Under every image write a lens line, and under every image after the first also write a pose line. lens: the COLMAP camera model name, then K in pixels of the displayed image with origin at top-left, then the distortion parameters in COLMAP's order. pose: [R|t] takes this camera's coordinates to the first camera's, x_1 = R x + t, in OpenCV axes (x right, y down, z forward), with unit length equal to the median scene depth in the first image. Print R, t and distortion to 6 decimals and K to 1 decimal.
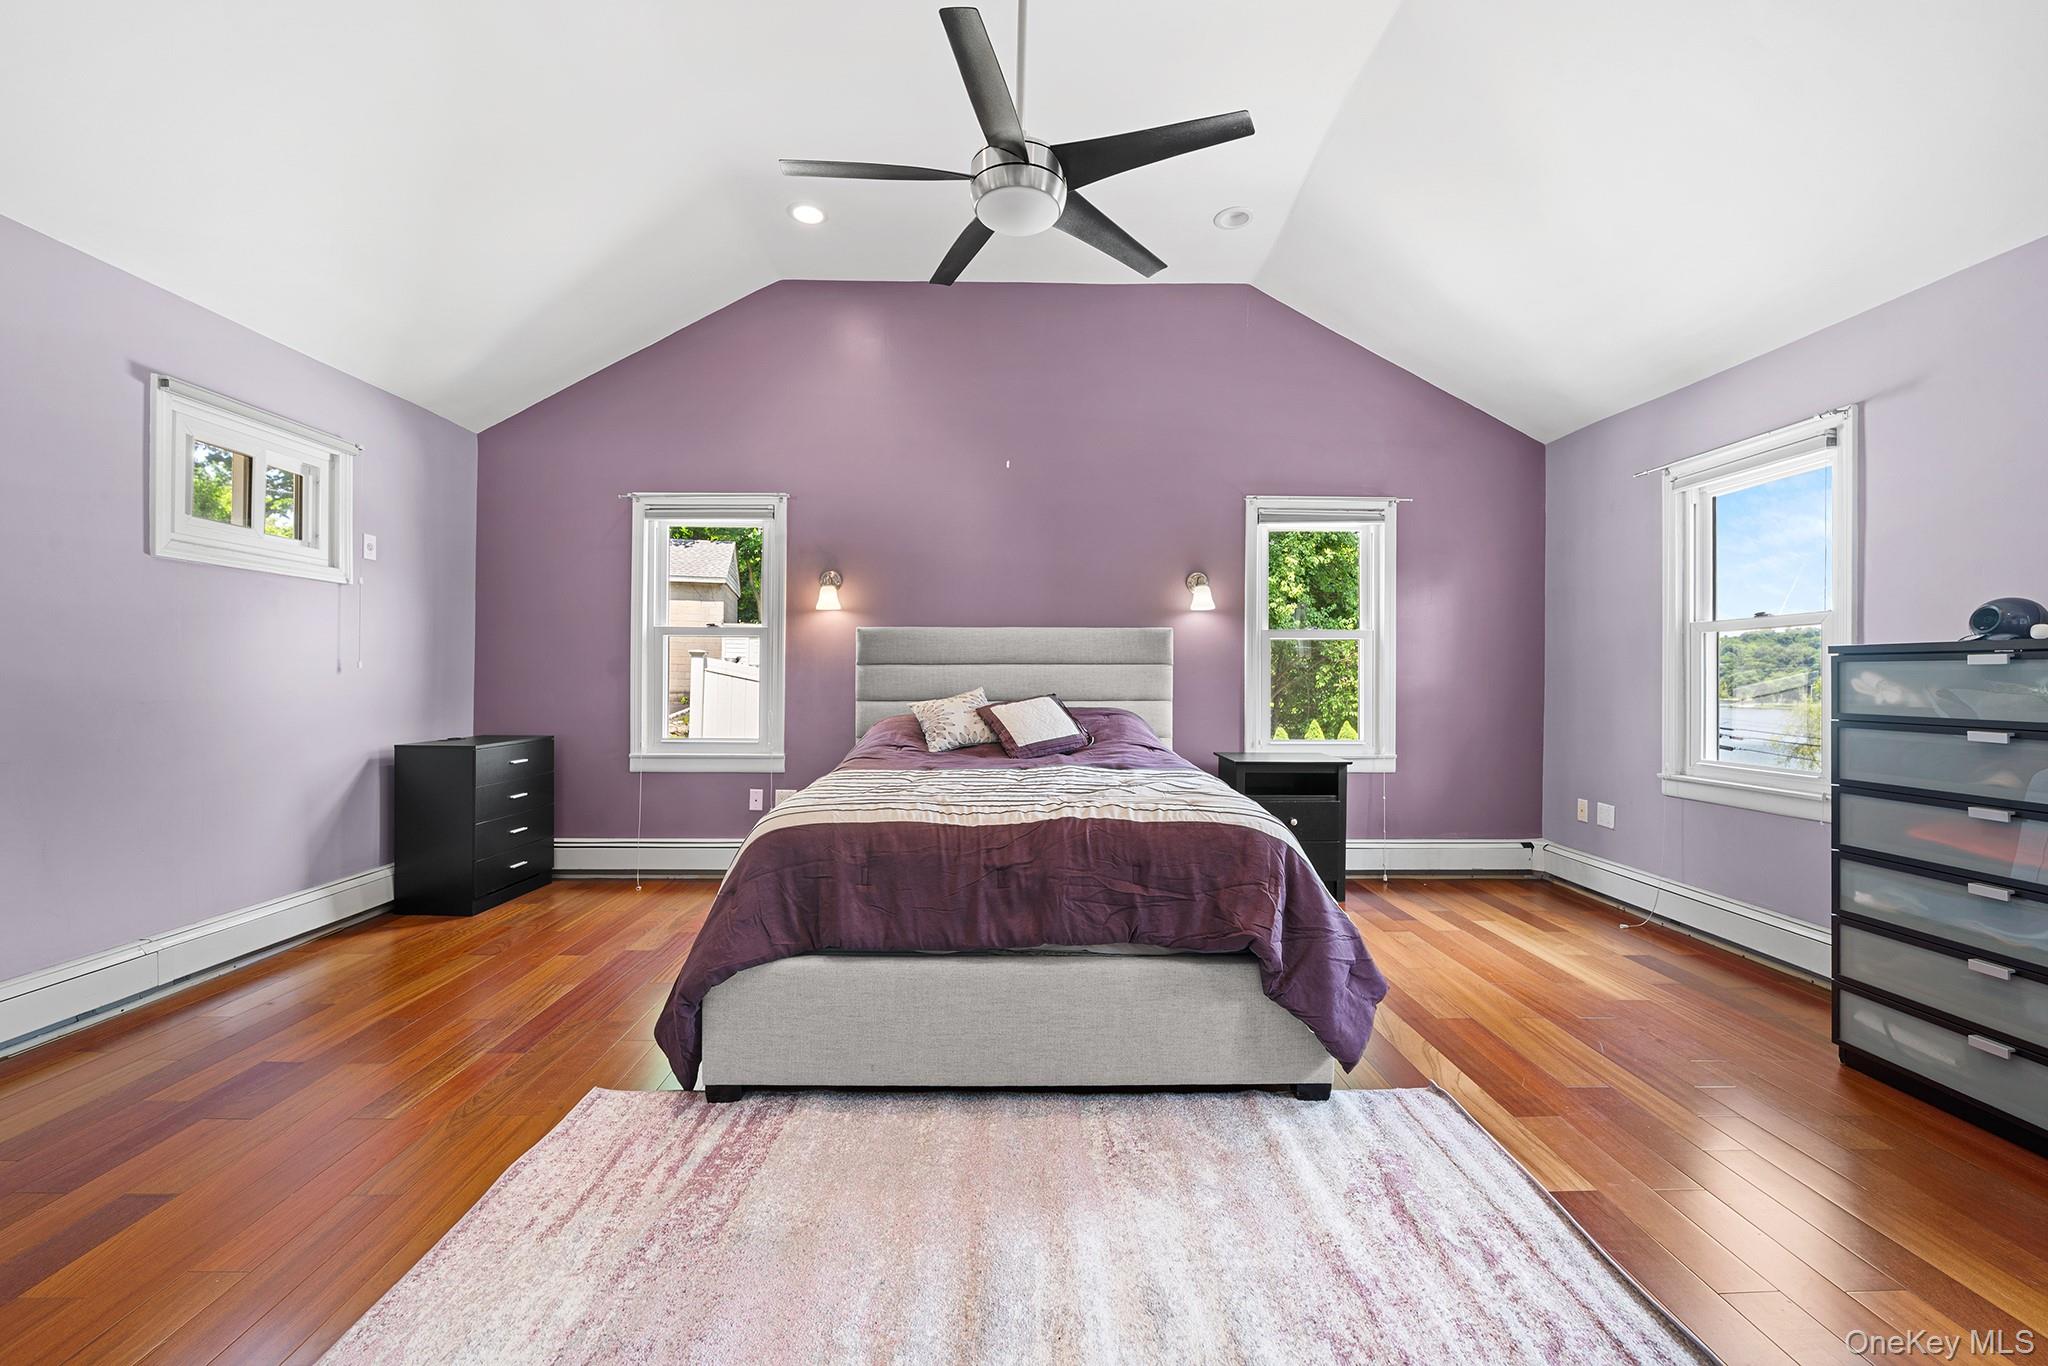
lens RADIAL K [[826.6, 0, 1018.1], [0, 826.6, 676.6], [0, 0, 1]] dist [0.000332, -0.000906]
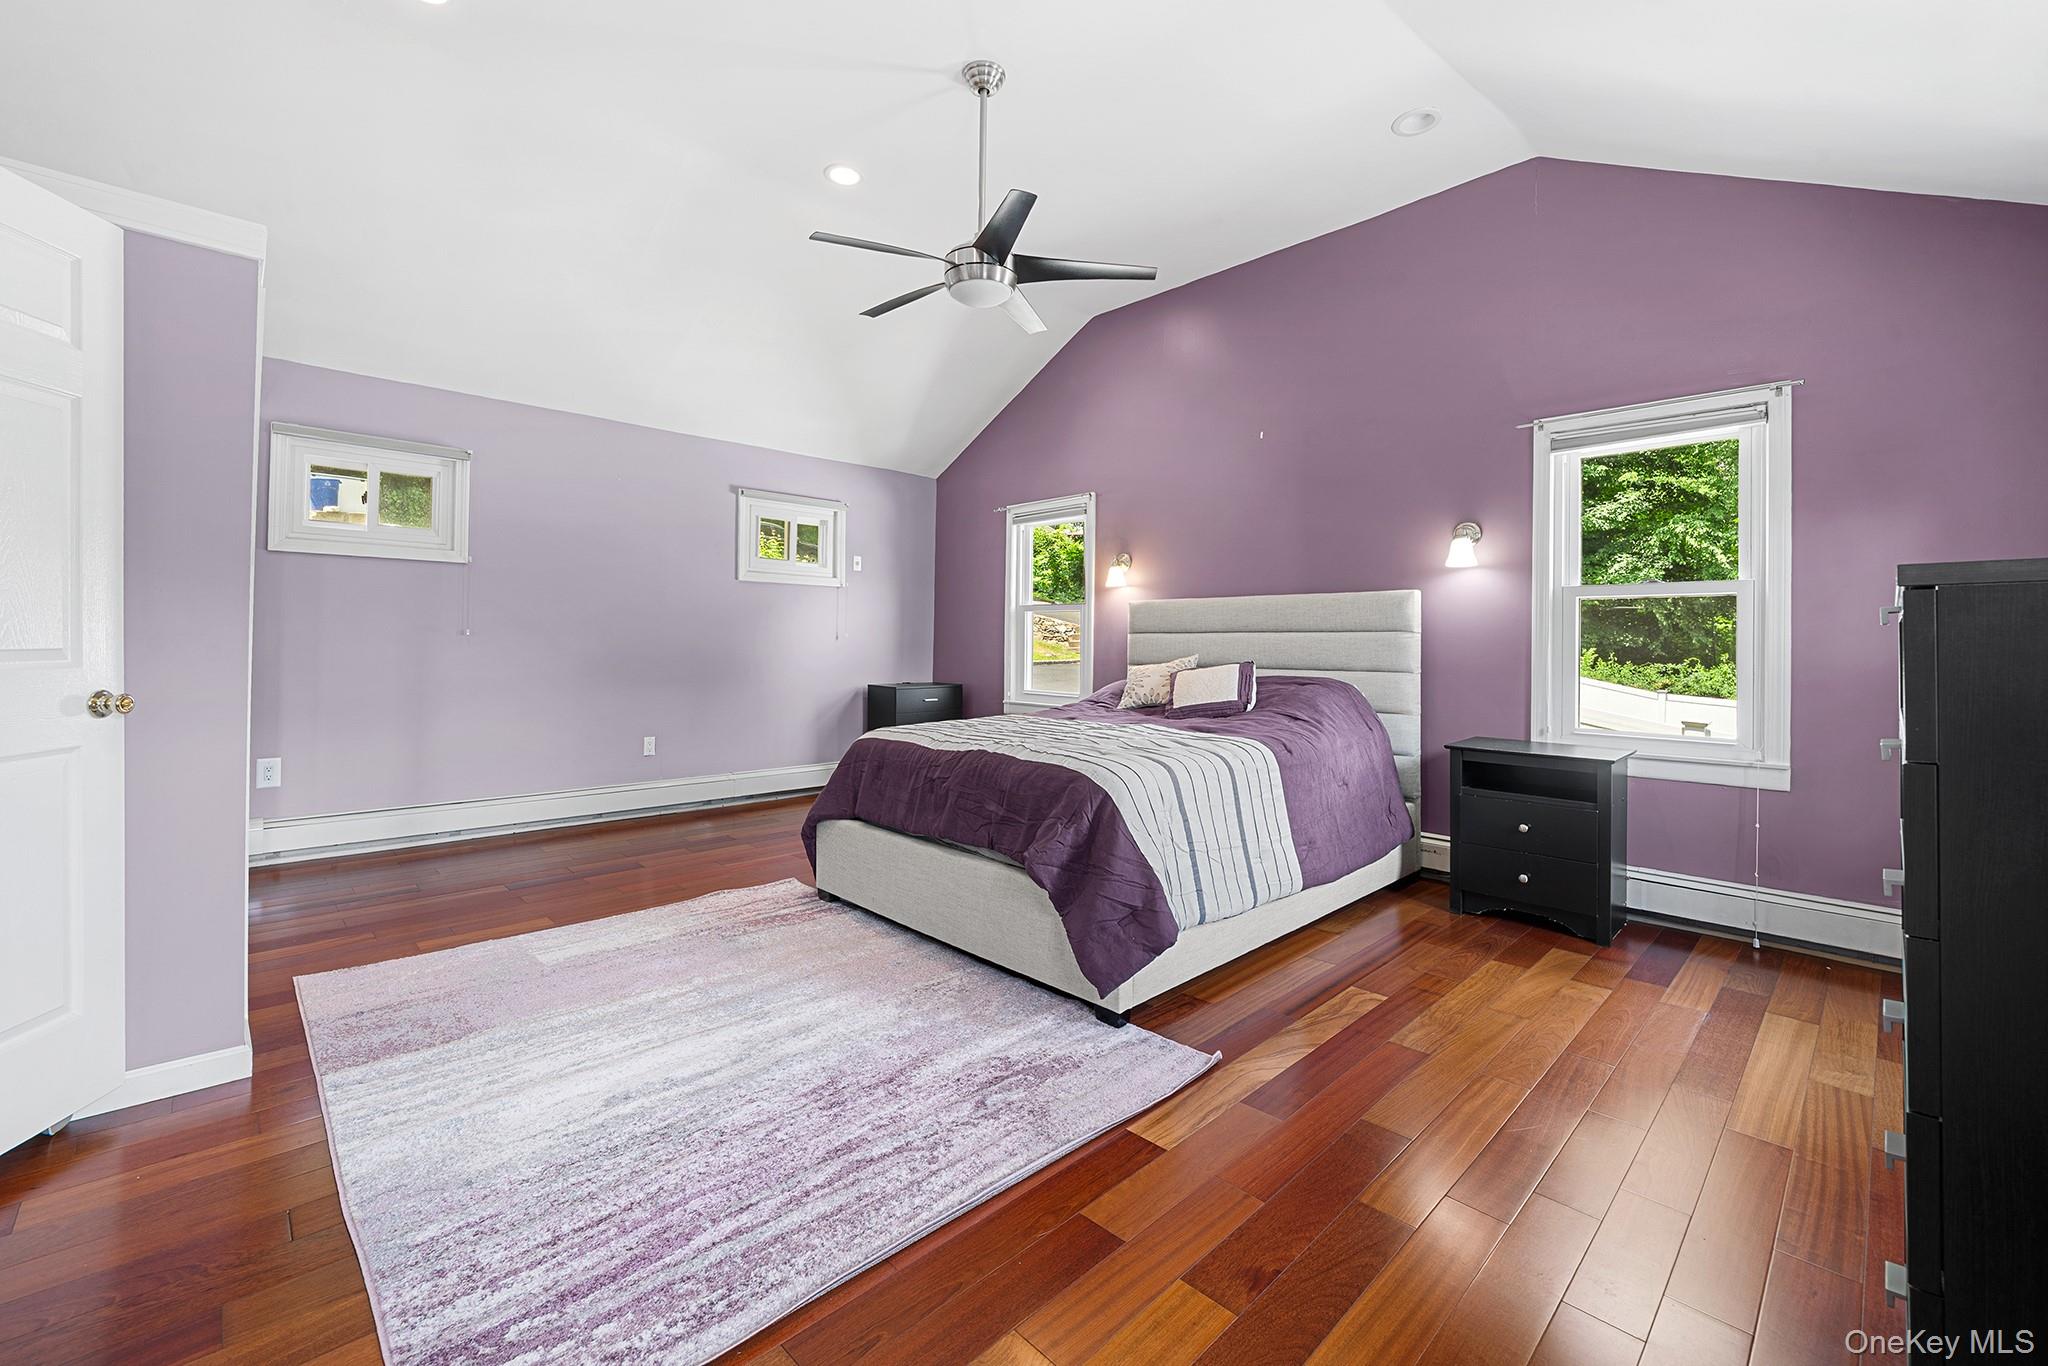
lens RADIAL K [[826.6, 0, 953.0], [0, 826.6, 638.8], [0, 0, 1]] dist [0.000332, -0.000906]
pose [[0.659474, 0.000534, -0.751727, 0.592350], [-0.006956, 0.999961, -0.005392, 0.000959], [0.751695, 0.008785, 0.659452, 0.059135]]
